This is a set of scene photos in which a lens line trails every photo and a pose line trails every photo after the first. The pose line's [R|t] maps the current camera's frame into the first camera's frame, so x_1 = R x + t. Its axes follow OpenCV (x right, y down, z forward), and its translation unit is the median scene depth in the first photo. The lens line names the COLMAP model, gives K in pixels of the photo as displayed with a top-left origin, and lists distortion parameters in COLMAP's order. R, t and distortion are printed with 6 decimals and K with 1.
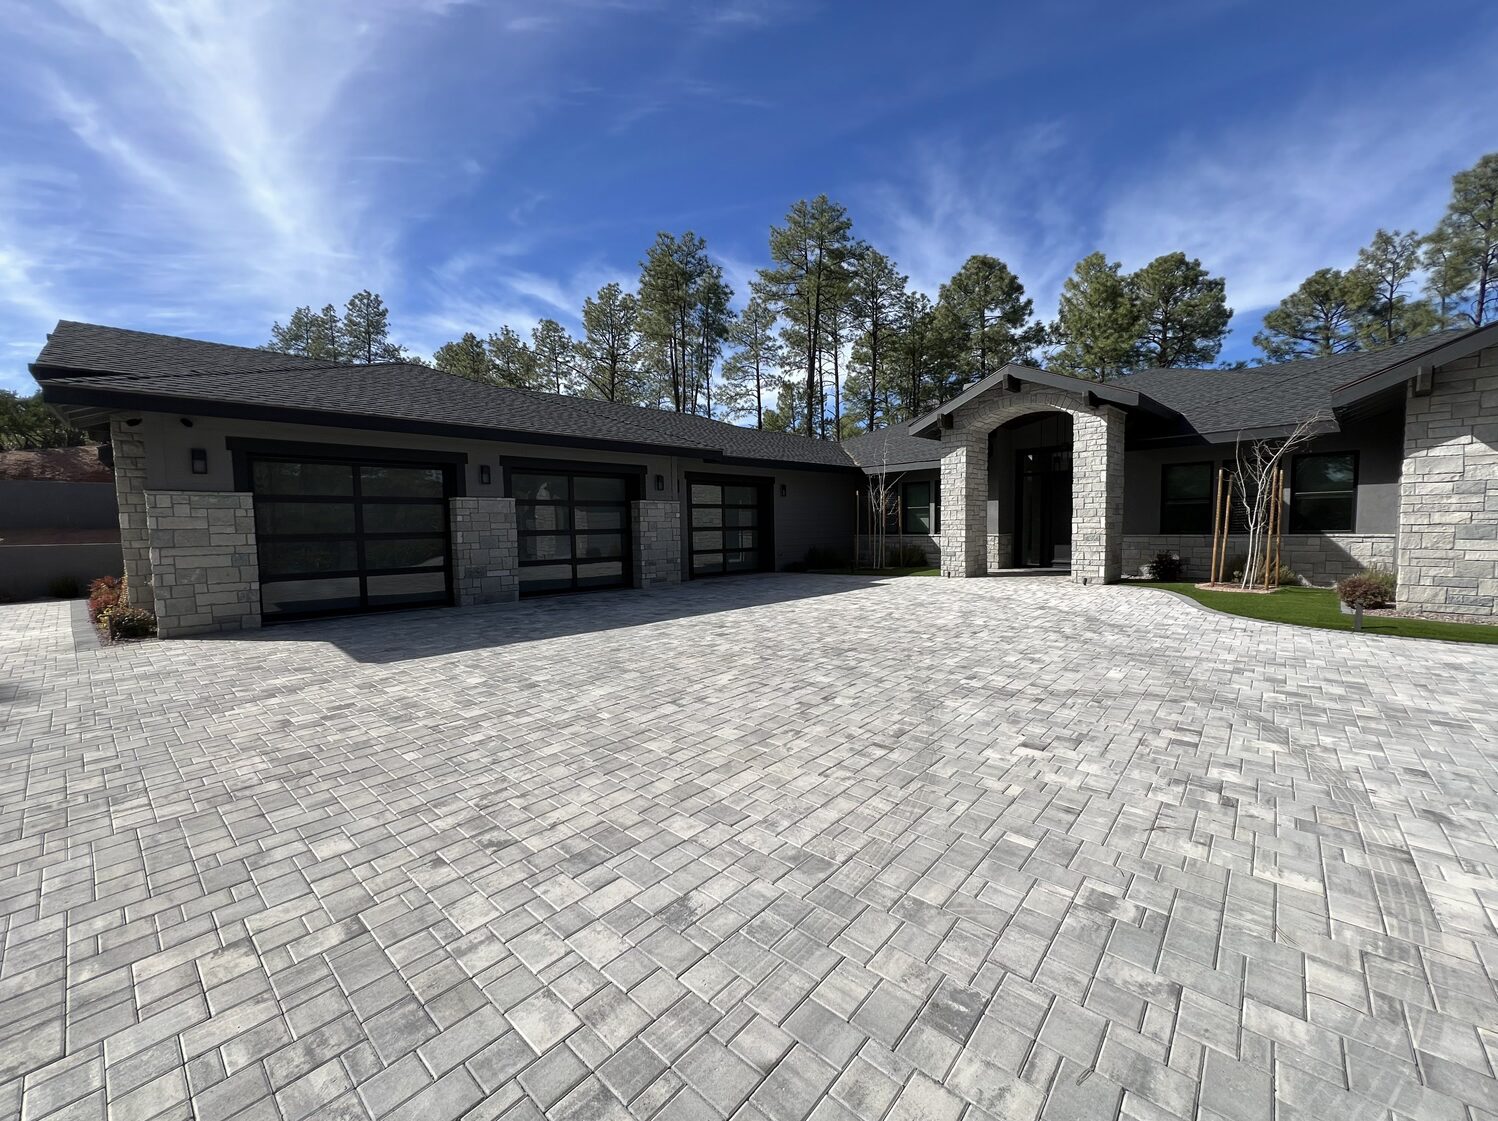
lens RADIAL K [[594.6, 0, 779.2], [0, 594.6, 572.8], [0, 0, 1]] dist [0.001400, -0.000185]
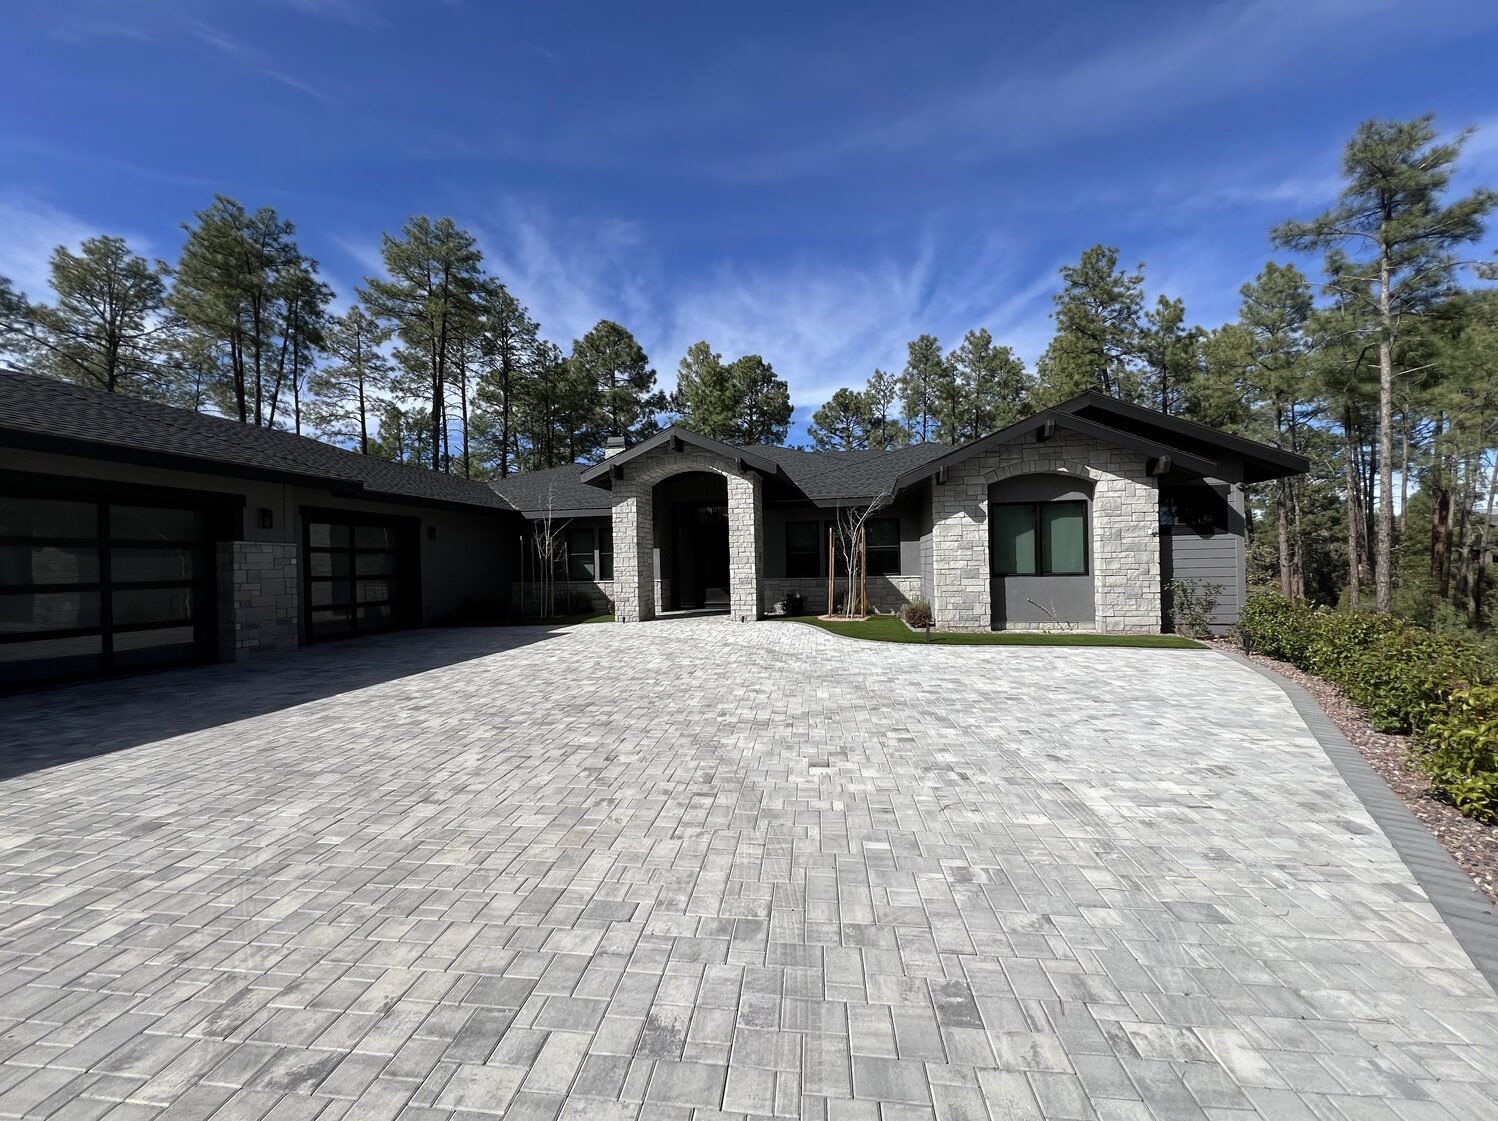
lens RADIAL K [[594.6, 0, 739.4], [0, 594.6, 562.4], [0, 0, 1]] dist [0.001400, -0.000185]
pose [[0.821238, 0.001519, 0.570584, -0.161897], [0.053133, 0.995448, -0.079125, -0.005053], [-0.568106, 0.095297, 0.817419, 0.057805]]
